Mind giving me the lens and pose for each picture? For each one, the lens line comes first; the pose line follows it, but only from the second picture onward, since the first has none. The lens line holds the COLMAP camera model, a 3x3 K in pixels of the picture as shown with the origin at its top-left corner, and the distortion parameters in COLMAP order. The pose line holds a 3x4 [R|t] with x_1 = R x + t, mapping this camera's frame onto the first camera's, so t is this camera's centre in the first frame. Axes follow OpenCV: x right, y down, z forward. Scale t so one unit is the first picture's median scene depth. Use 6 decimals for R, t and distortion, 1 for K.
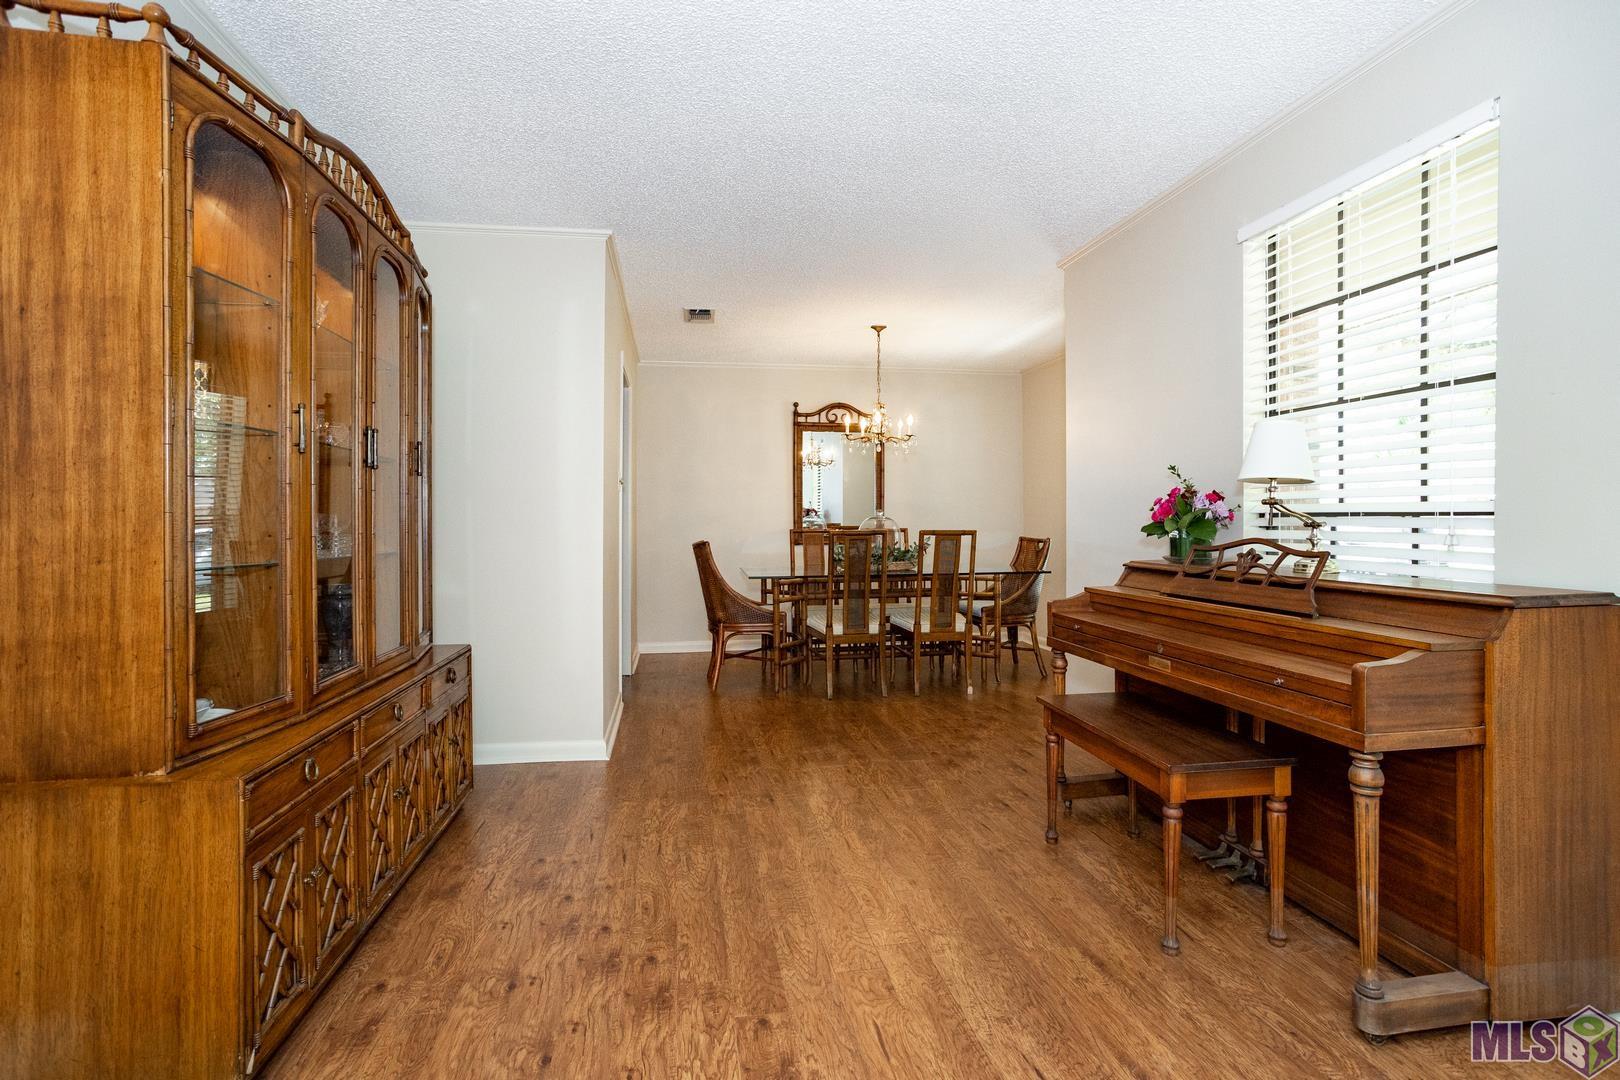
lens RADIAL K [[784.6, 0, 811.3], [0, 784.6, 528.4], [0, 0, 1]] dist [0.000238, 0.000017]
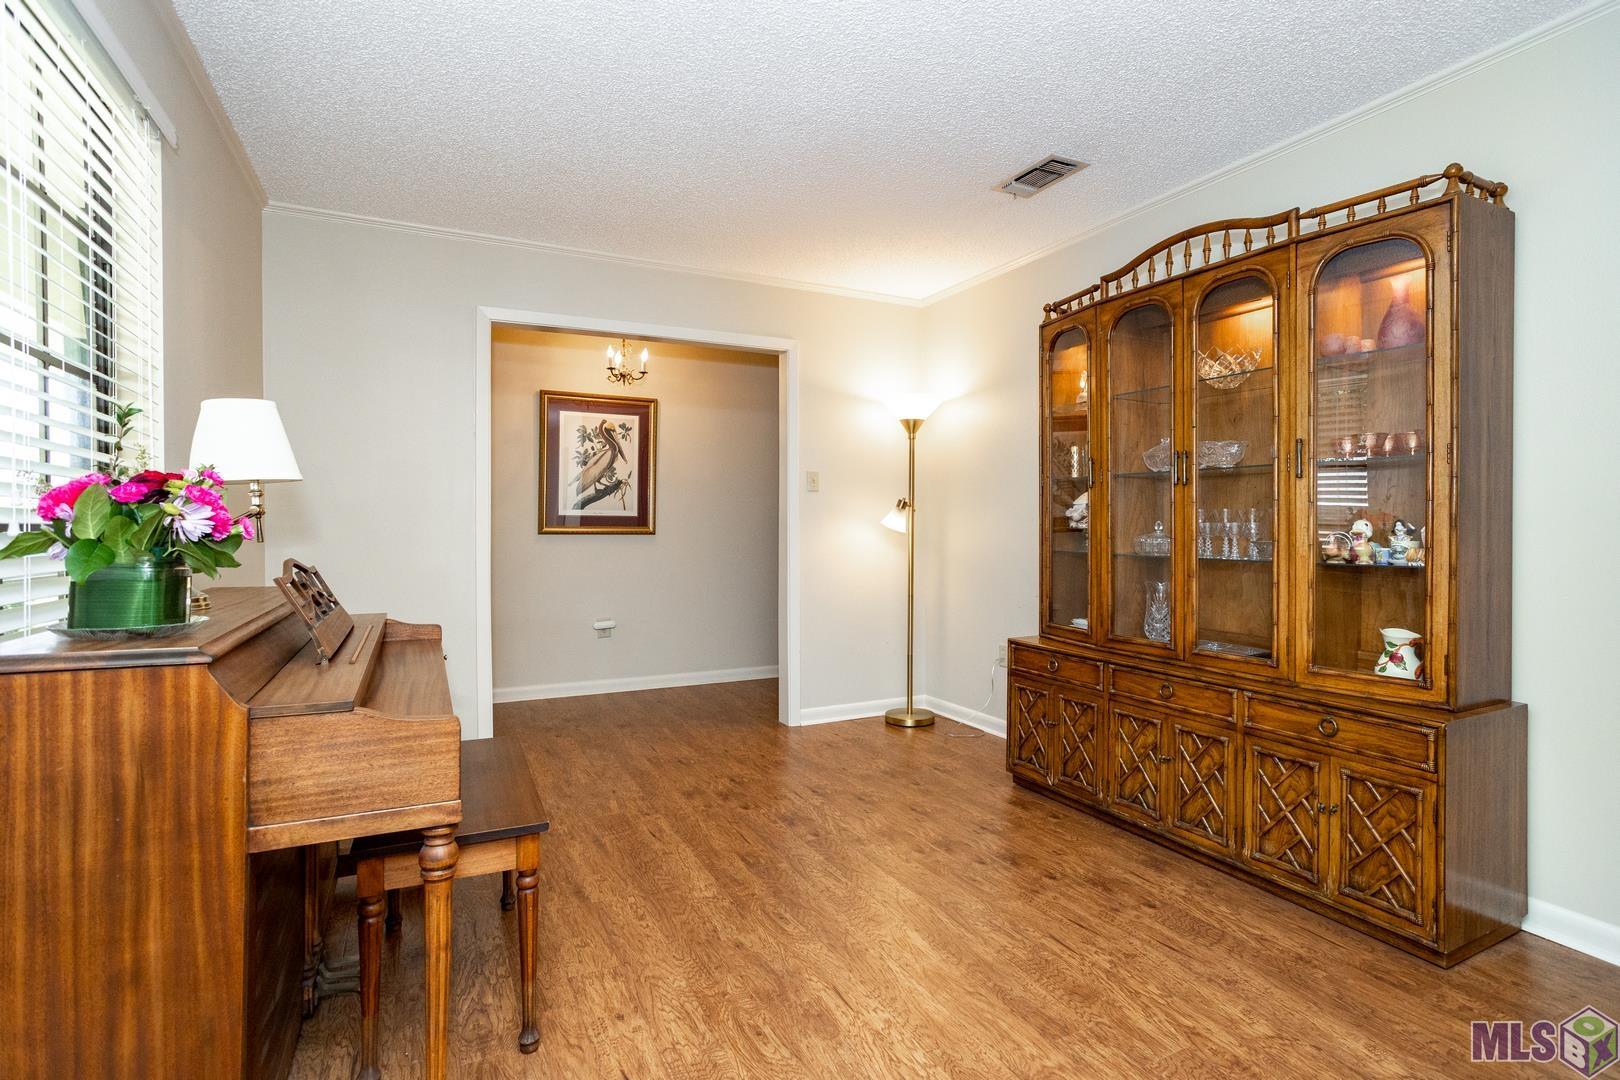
lens RADIAL K [[784.6, 0, 809.6], [0, 784.6, 529.5], [0, 0, 1]] dist [0.000238, 0.000017]
pose [[-0.957981, 0.006992, -0.286745, 0.313254], [0.003082, 0.999896, 0.014083, -0.022777], [0.286814, 0.012607, -0.957903, 1.922826]]
